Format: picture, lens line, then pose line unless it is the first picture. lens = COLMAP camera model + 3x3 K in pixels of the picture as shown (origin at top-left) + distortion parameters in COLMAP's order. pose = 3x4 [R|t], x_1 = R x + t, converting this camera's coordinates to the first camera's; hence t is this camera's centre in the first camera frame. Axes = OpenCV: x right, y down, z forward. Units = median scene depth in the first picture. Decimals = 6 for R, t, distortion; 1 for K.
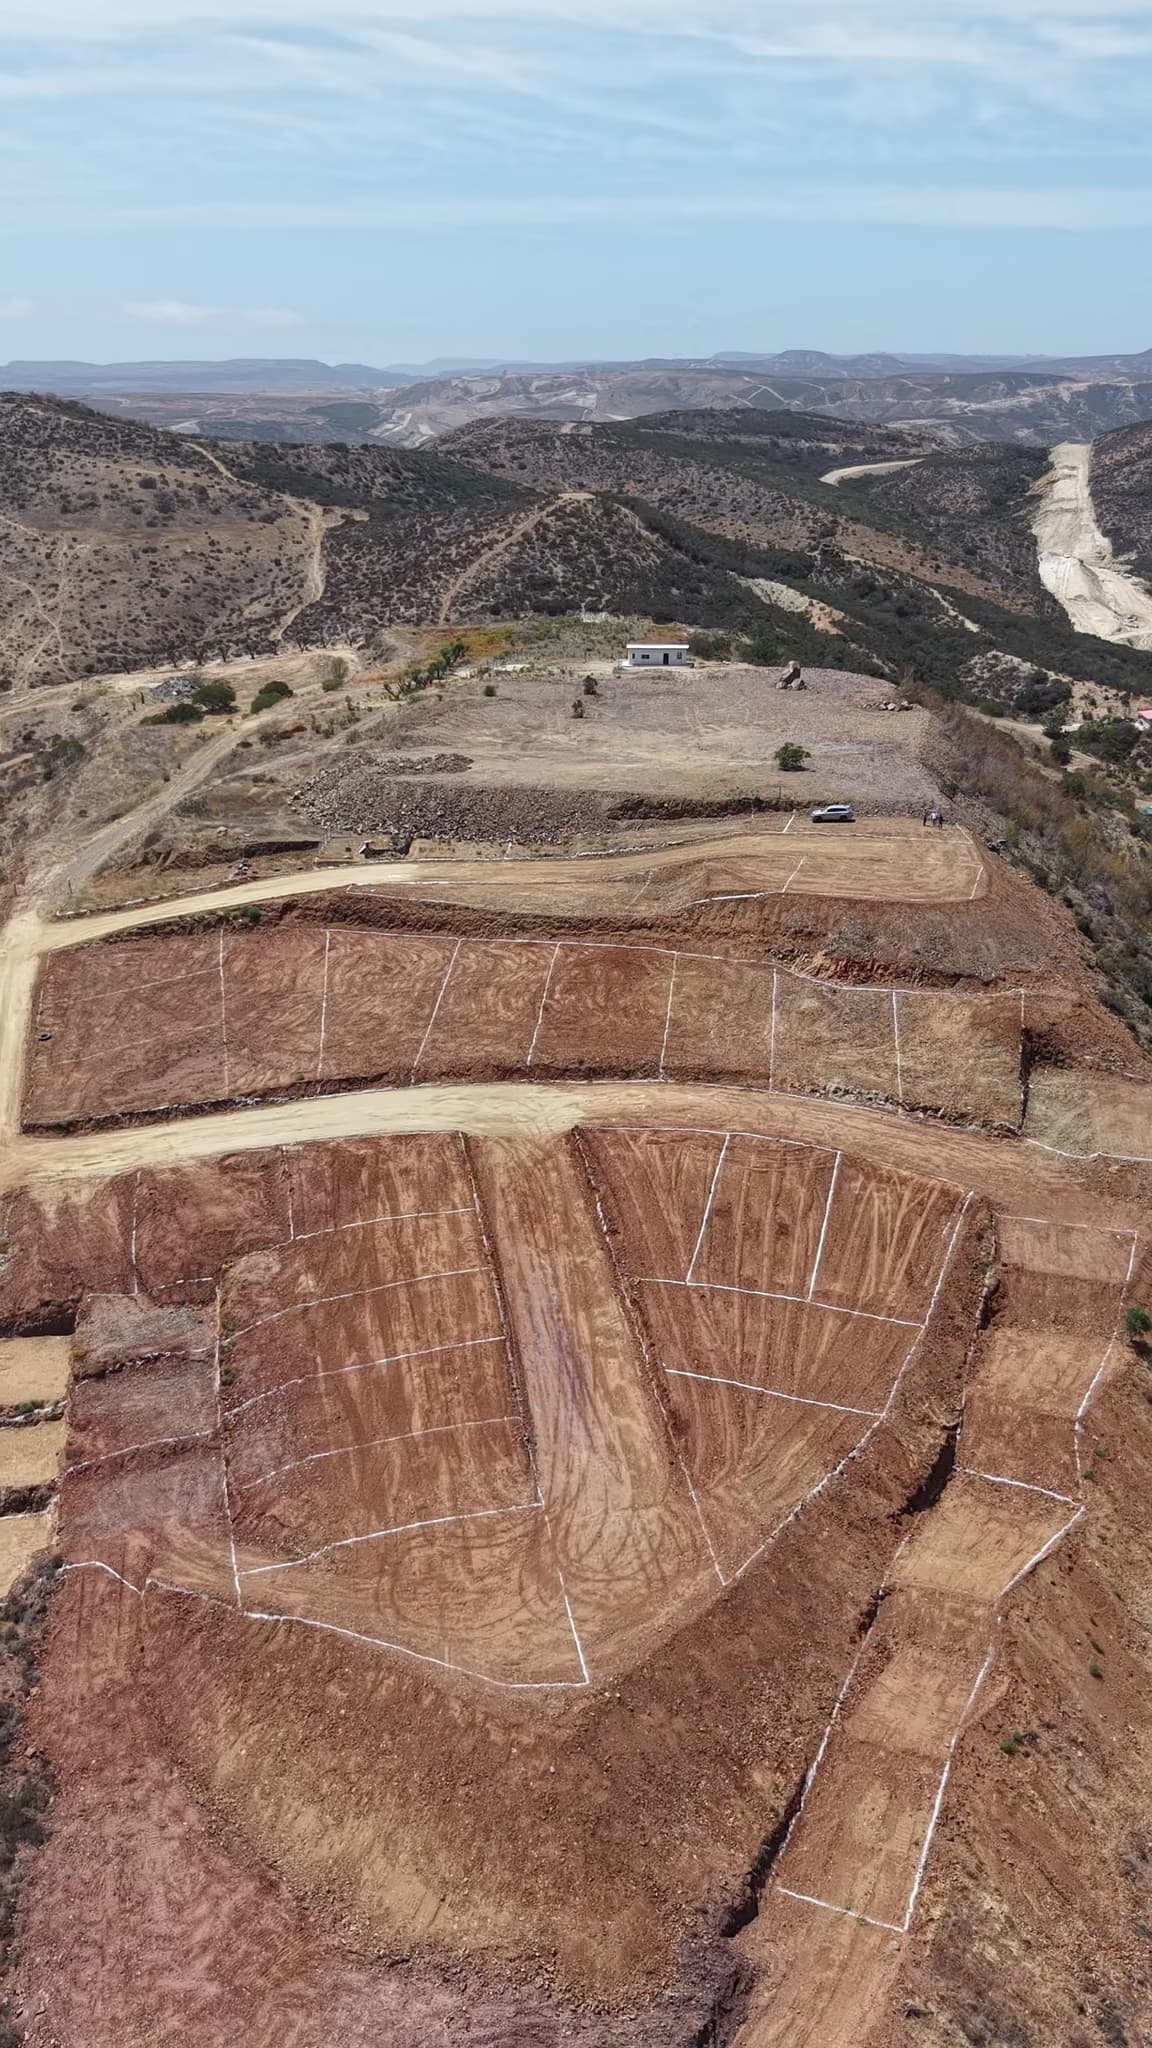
lens RADIAL K [[1910.5, 0, 561.0], [0, 1910.5, 1028.2], [0, 0, 1]] dist [0.195914, -0.675809]
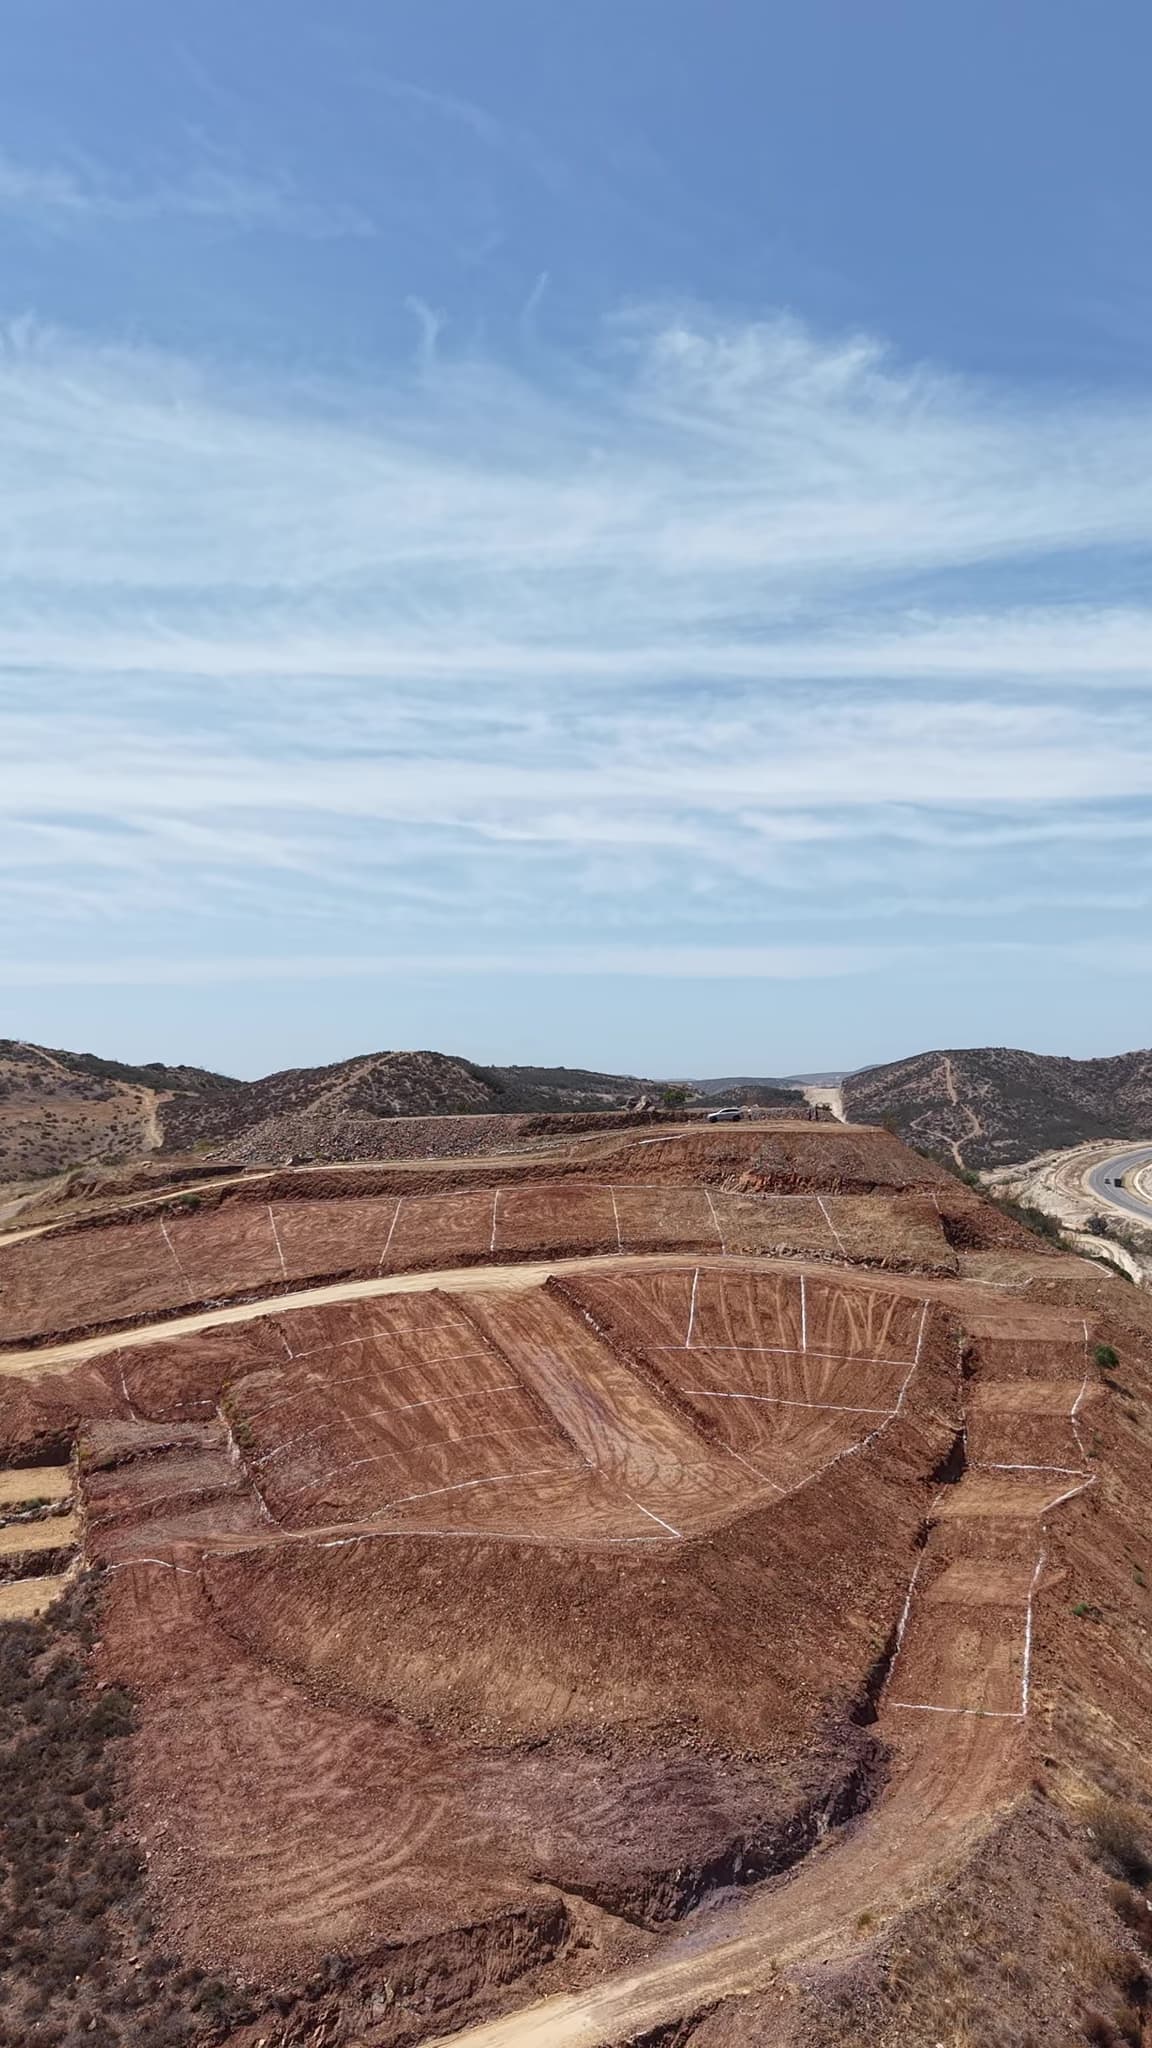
lens RADIAL K [[1910.5, 0, 561.0], [0, 1910.5, 1028.2], [0, 0, 1]] dist [0.195914, -0.675809]
pose [[0.992259, -0.013274, 0.123474, -0.096942], [0.056771, 0.932782, -0.355943, 0.253367], [-0.110449, 0.360197, 0.926315, -0.020810]]
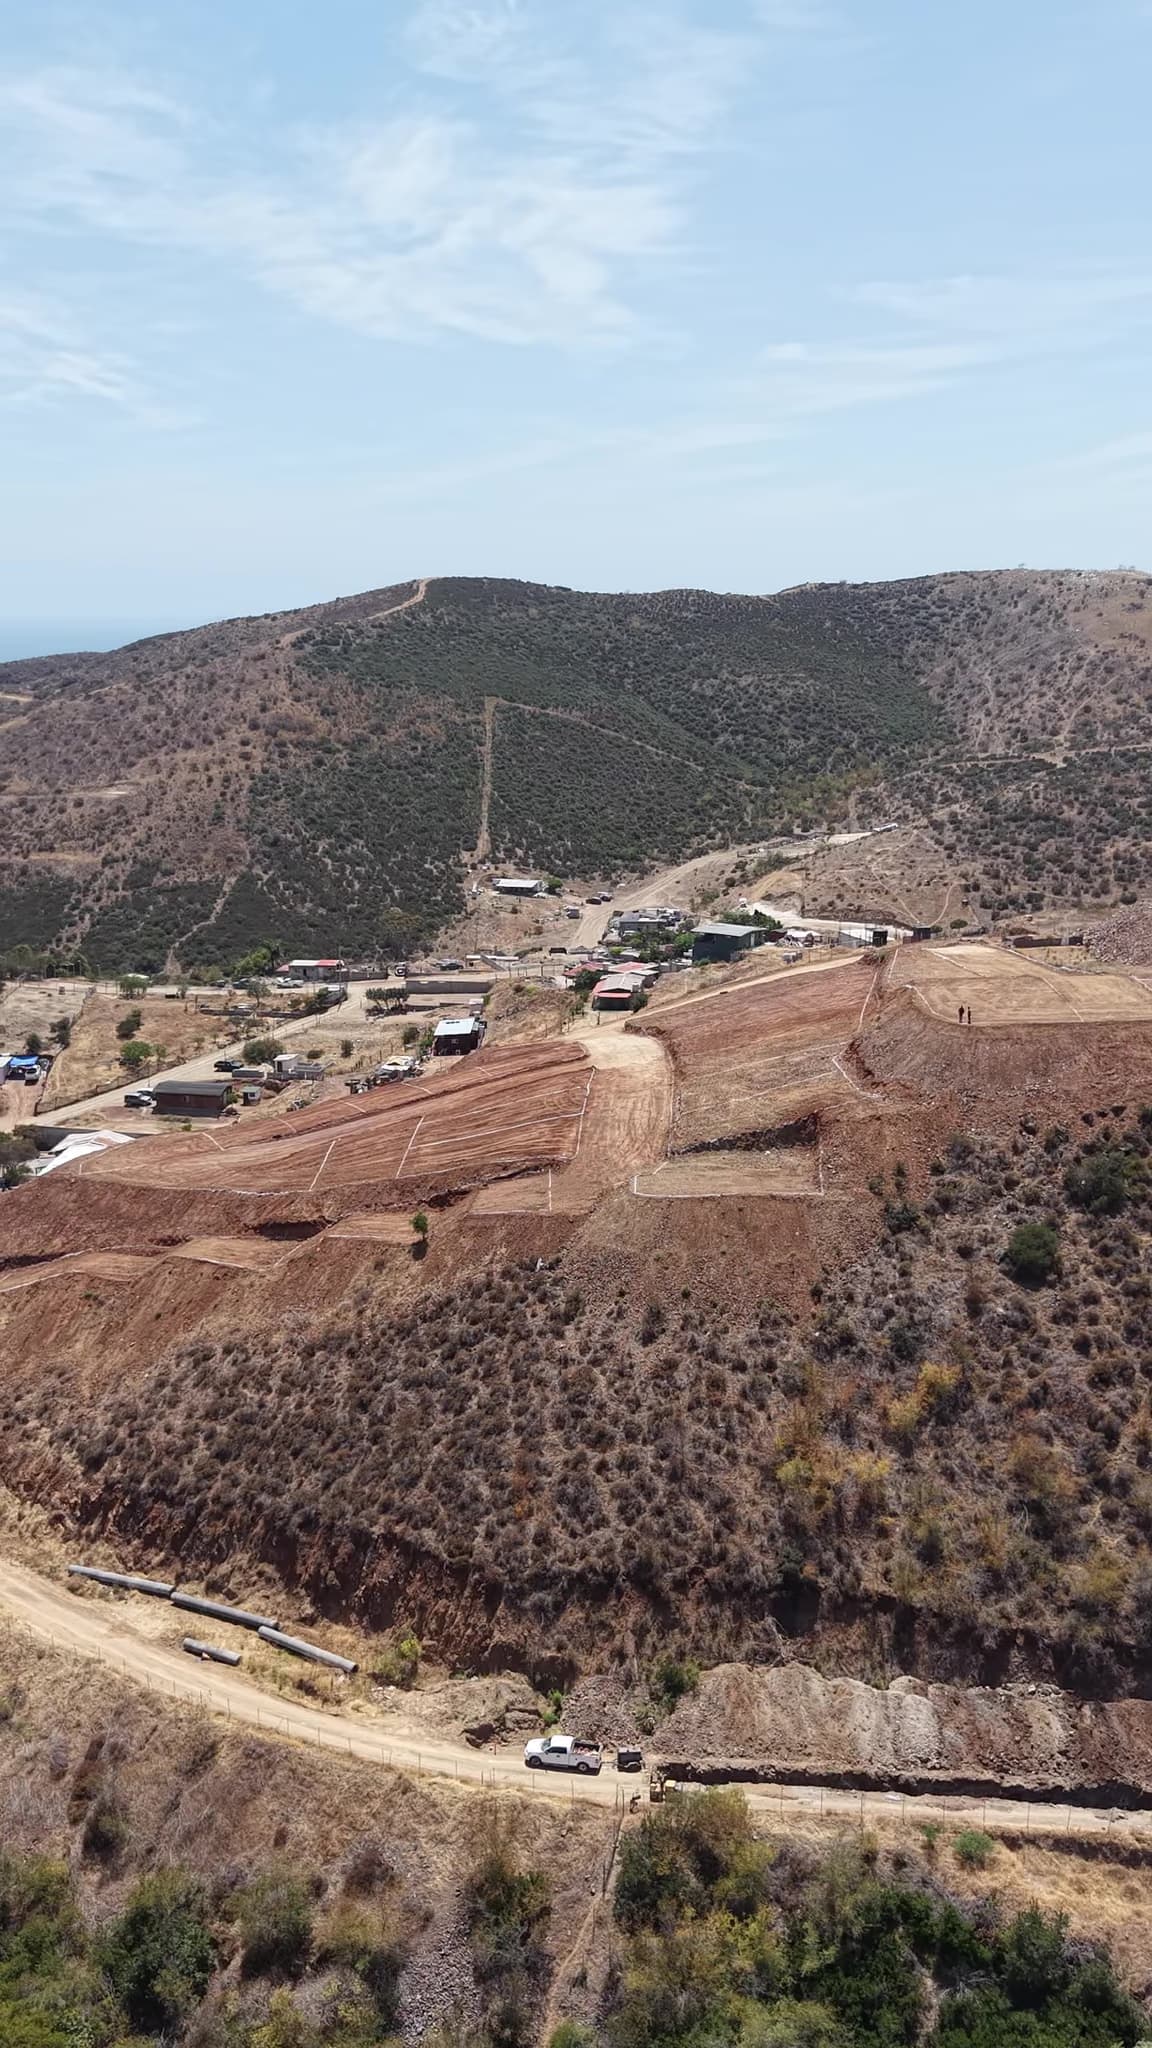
lens RADIAL K [[1920.6, 0, 571.5], [0, 1920.6, 1041.5], [0, 0, 1]] dist [0.175765, -0.465572]
pose [[0.180529, 0.212685, -0.960299, 1.160235], [-0.310627, 0.938701, 0.149506, -0.148799], [0.933231, 0.271305, 0.235529, 0.544542]]
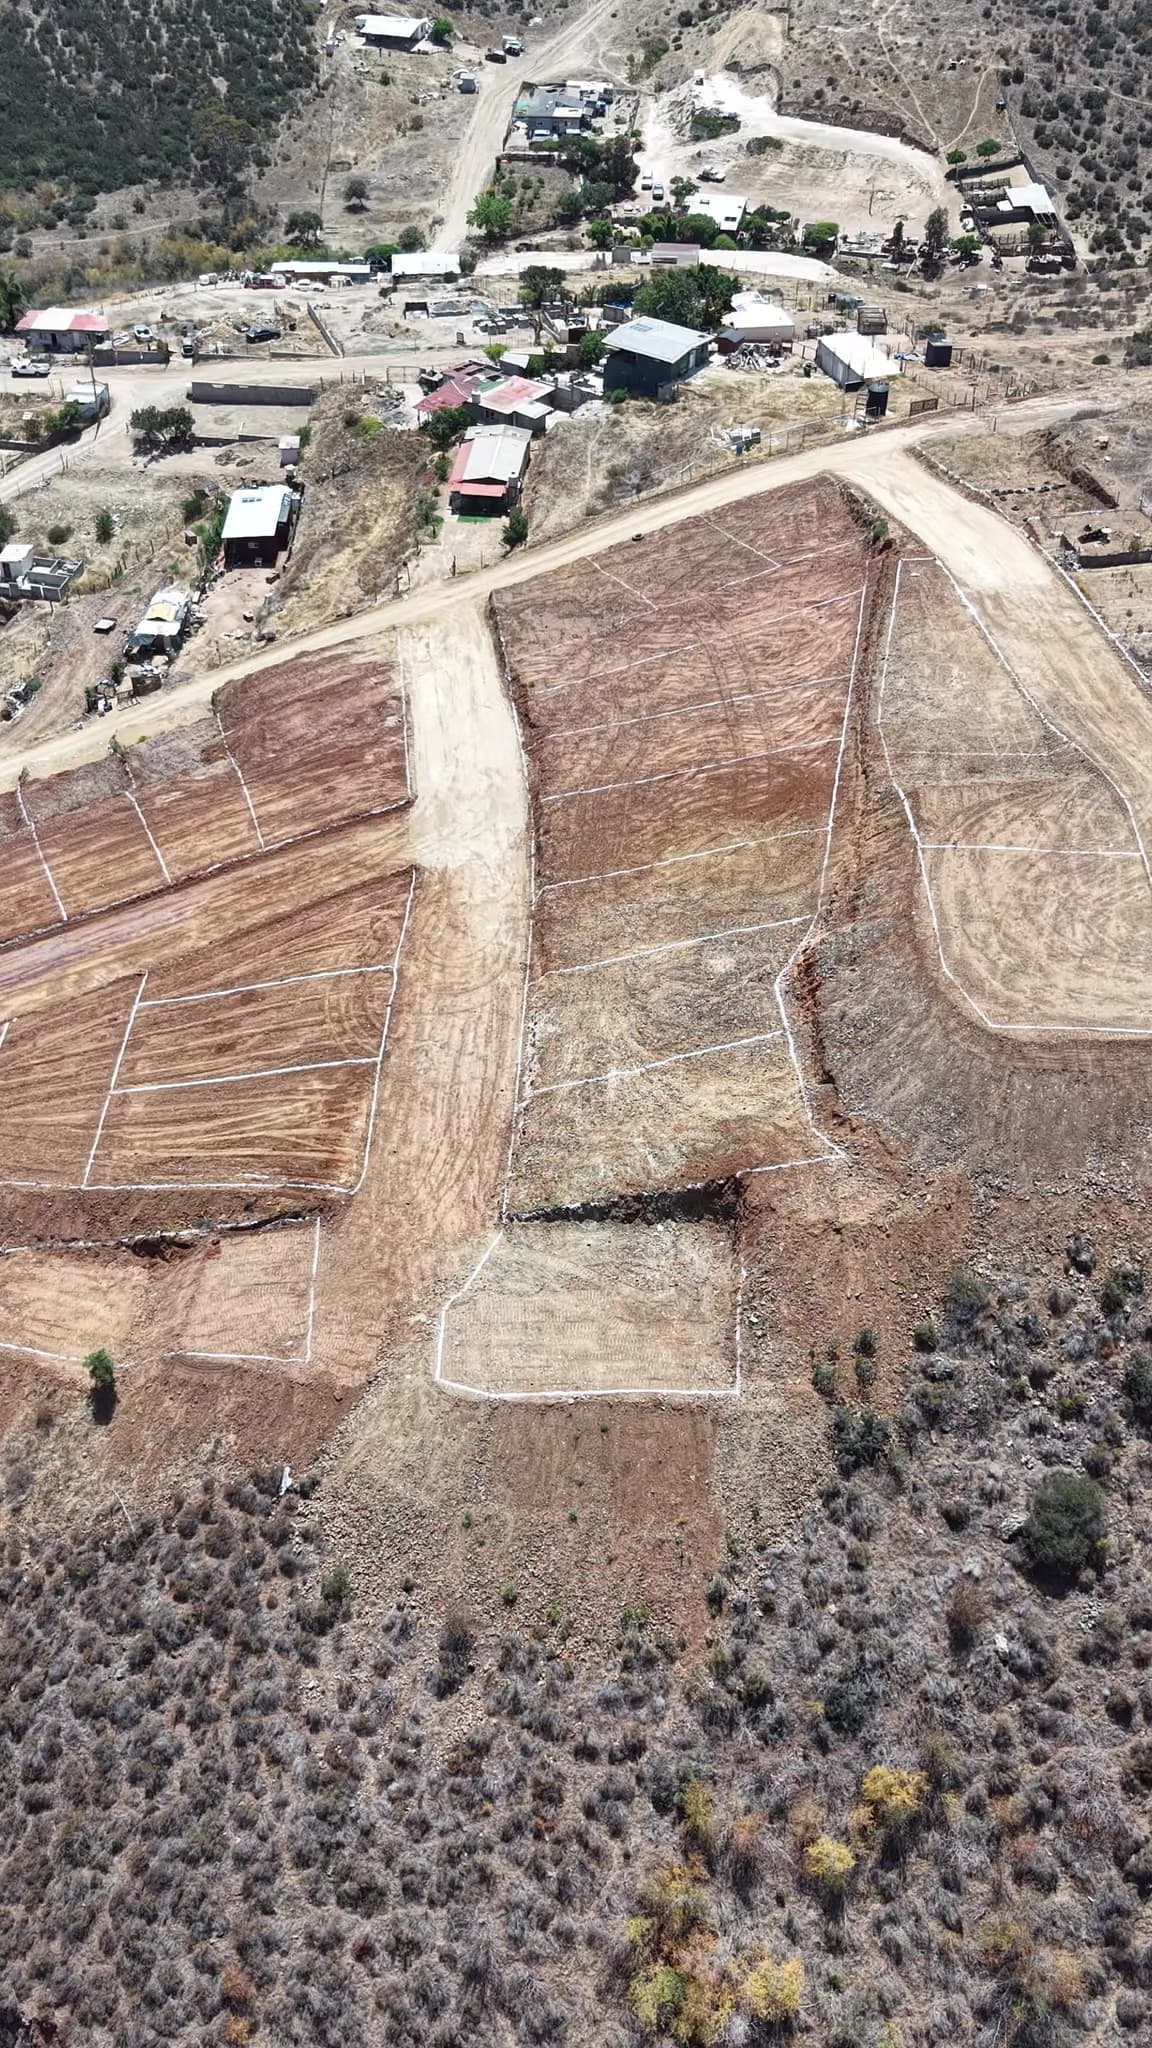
lens RADIAL K [[1948.9, 0, 576.0], [0, 1948.9, 1024.0], [0, 0, 1]] dist [0.010074, -0.019326]
pose [[0.201532, 0.652994, -0.730058, 0.636934], [-0.323931, 0.747844, 0.579481, -0.385940], [0.924366, 0.119704, 0.362240, 0.630056]]
